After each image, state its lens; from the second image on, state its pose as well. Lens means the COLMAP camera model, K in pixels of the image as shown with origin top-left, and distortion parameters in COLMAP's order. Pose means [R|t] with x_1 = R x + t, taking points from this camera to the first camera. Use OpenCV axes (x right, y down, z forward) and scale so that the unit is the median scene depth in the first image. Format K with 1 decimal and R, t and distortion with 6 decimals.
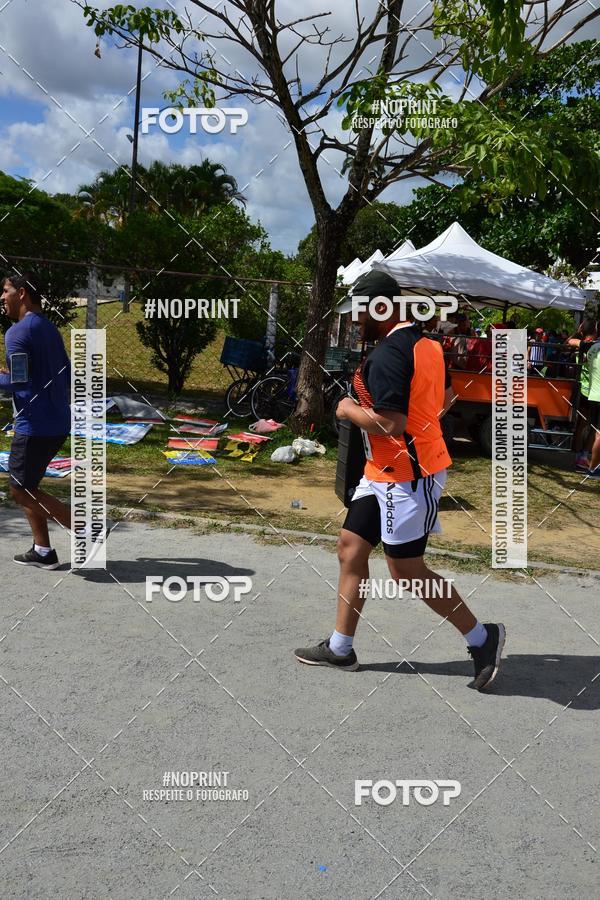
lens RADIAL K [[870.5, 0, 300.0], [0, 870.5, 450.0], [0, 0, 1]] dist [-0.037686, -0.002253]
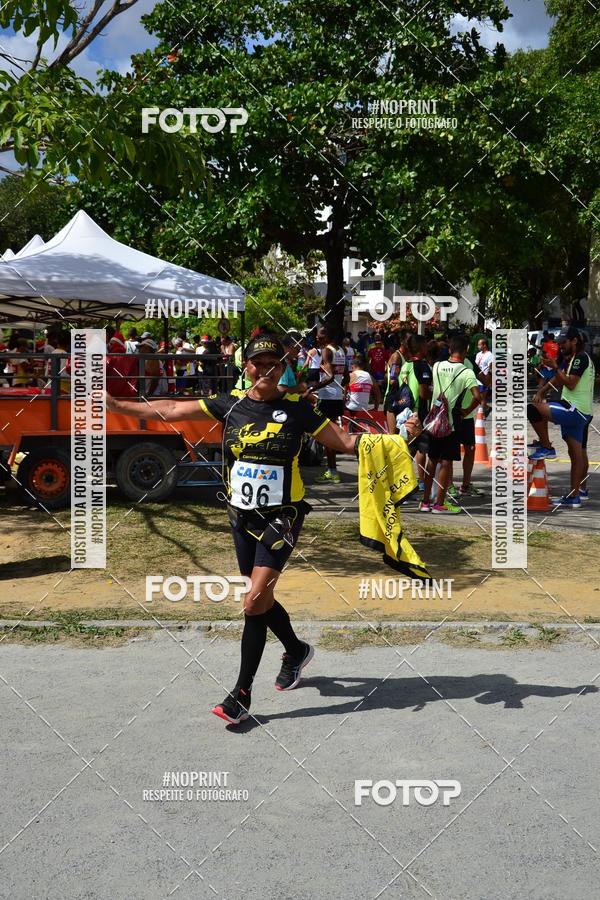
lens RADIAL K [[1176.2, 0, 311.6], [0, 1176.2, 451.4], [0, 0, 1]] dist [-0.020467, -0.012932]
pose [[0.961236, -0.095543, 0.258643, 0.091618], [0.108557, 0.993421, -0.036477, 0.016488], [-0.253456, 0.063140, 0.965284, -0.069599]]
